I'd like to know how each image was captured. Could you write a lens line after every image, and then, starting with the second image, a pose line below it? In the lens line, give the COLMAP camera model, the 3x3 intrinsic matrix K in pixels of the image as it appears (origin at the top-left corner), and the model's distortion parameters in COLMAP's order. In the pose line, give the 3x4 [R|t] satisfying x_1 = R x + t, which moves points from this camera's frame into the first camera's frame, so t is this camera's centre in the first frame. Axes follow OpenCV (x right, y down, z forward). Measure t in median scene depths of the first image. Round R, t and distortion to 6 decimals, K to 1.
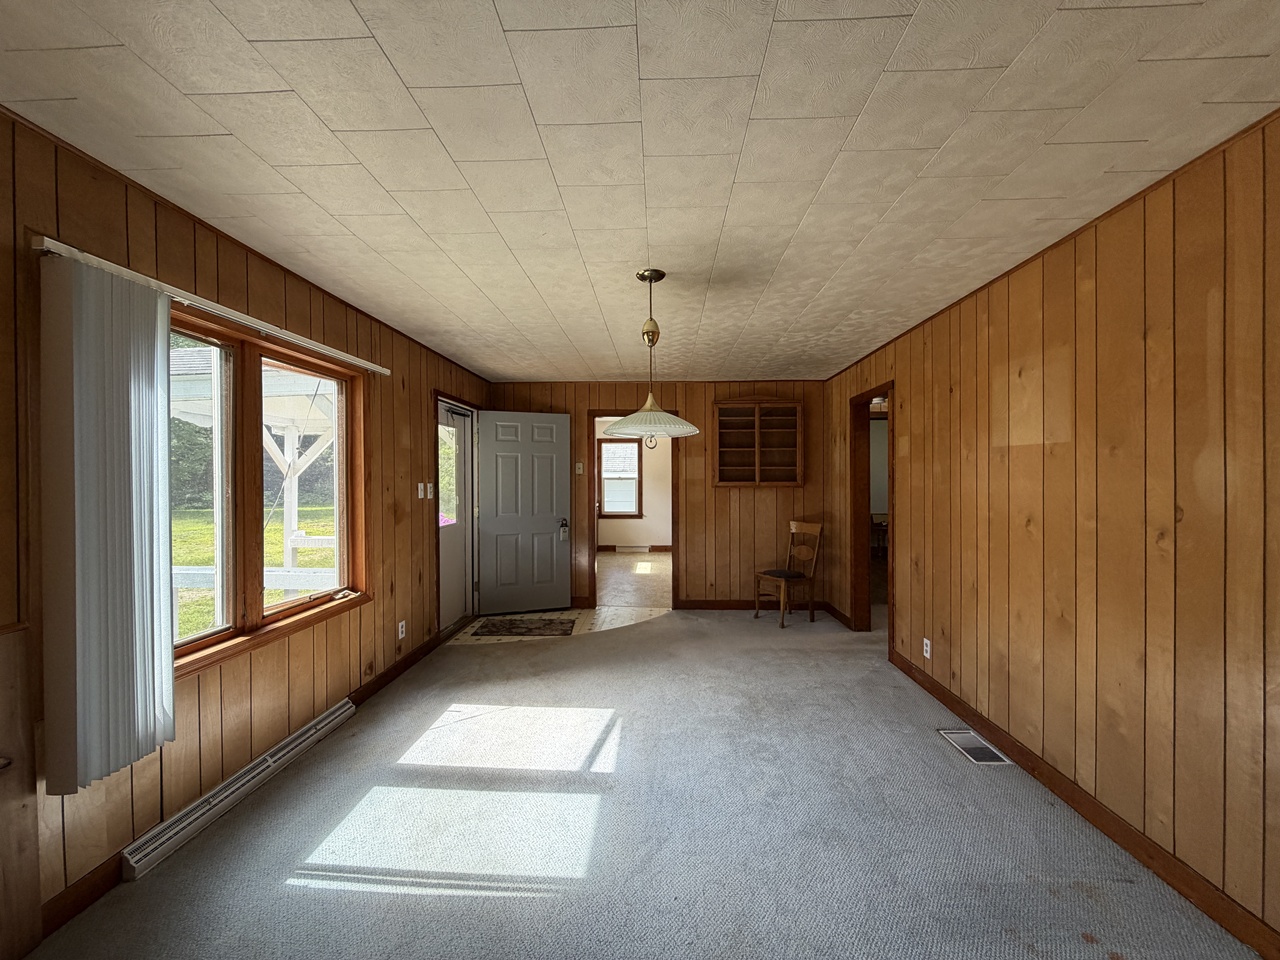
lens RADIAL K [[508.3, 0, 637.4], [0, 508.3, 480.1], [0, 0, 1]] dist [0.000446, 0.000076]
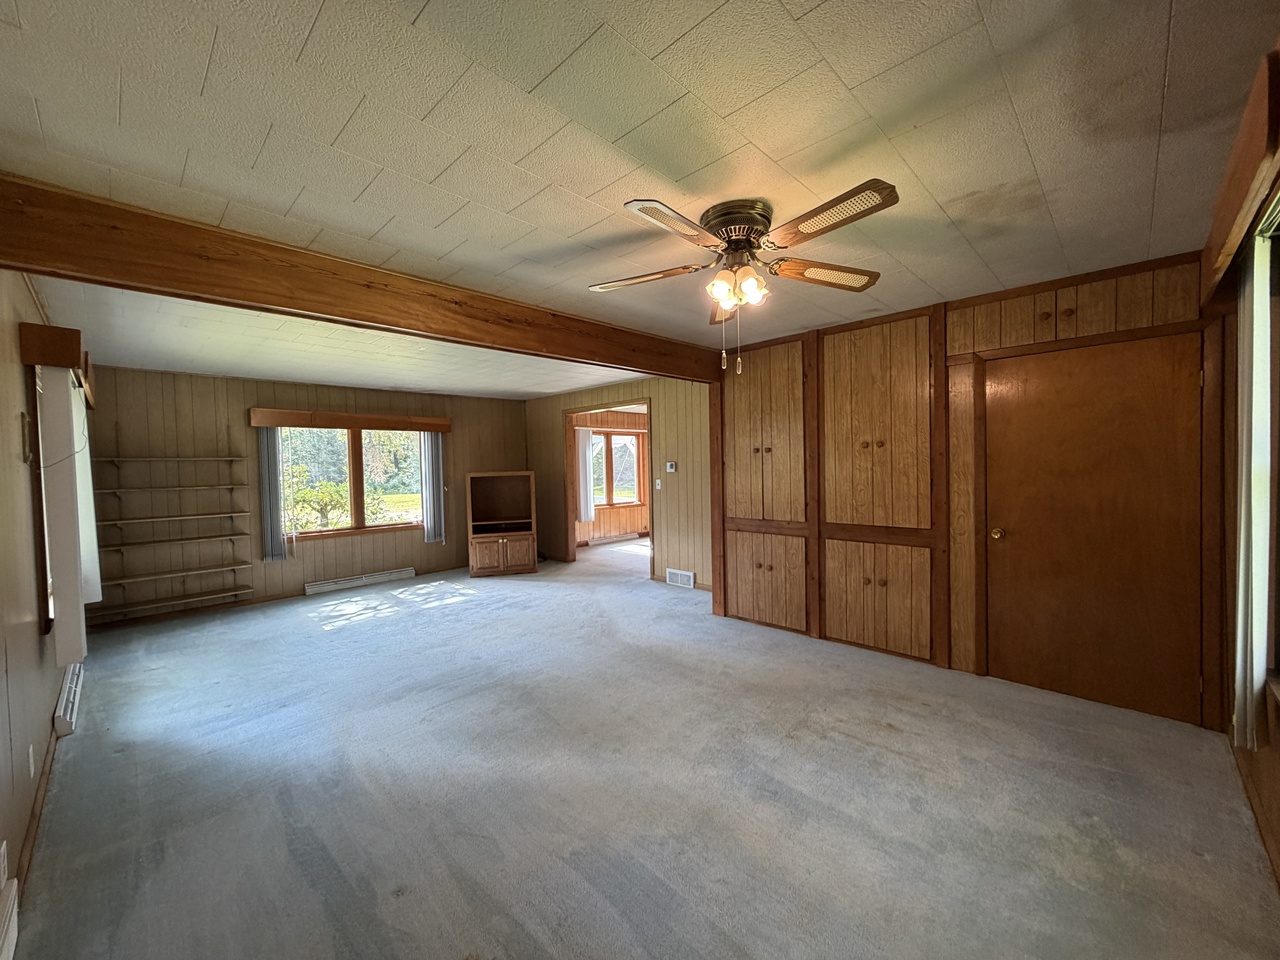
lens RADIAL K [[508.3, 0, 637.4], [0, 508.3, 480.1], [0, 0, 1]] dist [0.000446, 0.000076]
pose [[0.749429, 0.002088, -0.662082, 1.526740], [0.019060, 0.999513, 0.024728, 0.002035], [0.661811, -0.031151, 0.749024, -1.377293]]
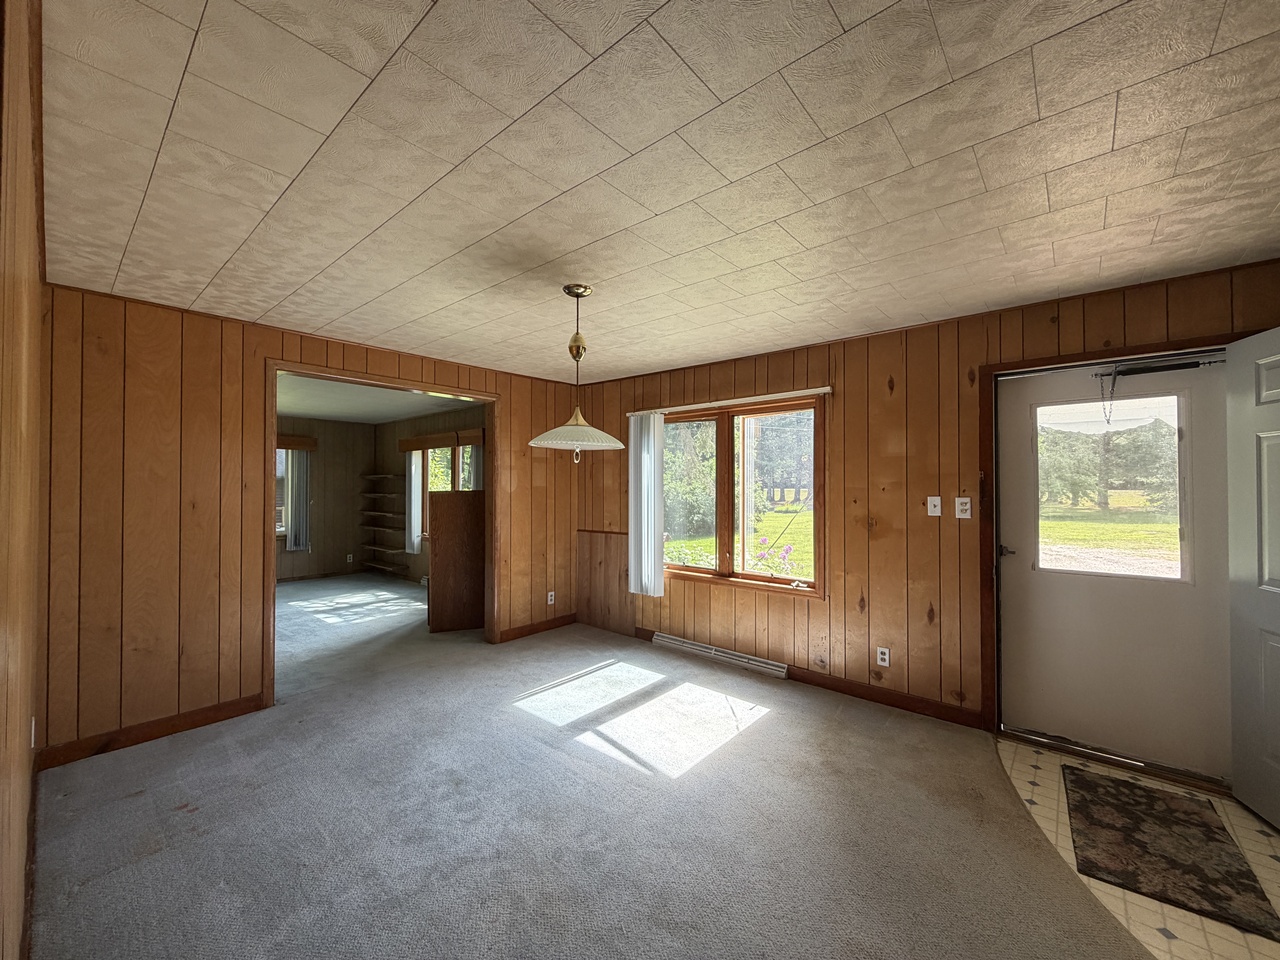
lens RADIAL K [[508.3, 0, 637.4], [0, 508.3, 480.1], [0, 0, 1]] dist [0.000446, 0.000076]
pose [[-0.615599, -0.006735, -0.788031, 0.618060], [-0.003857, 0.999977, -0.005533, -0.017899], [0.788050, -0.000367, -0.615611, 1.420654]]
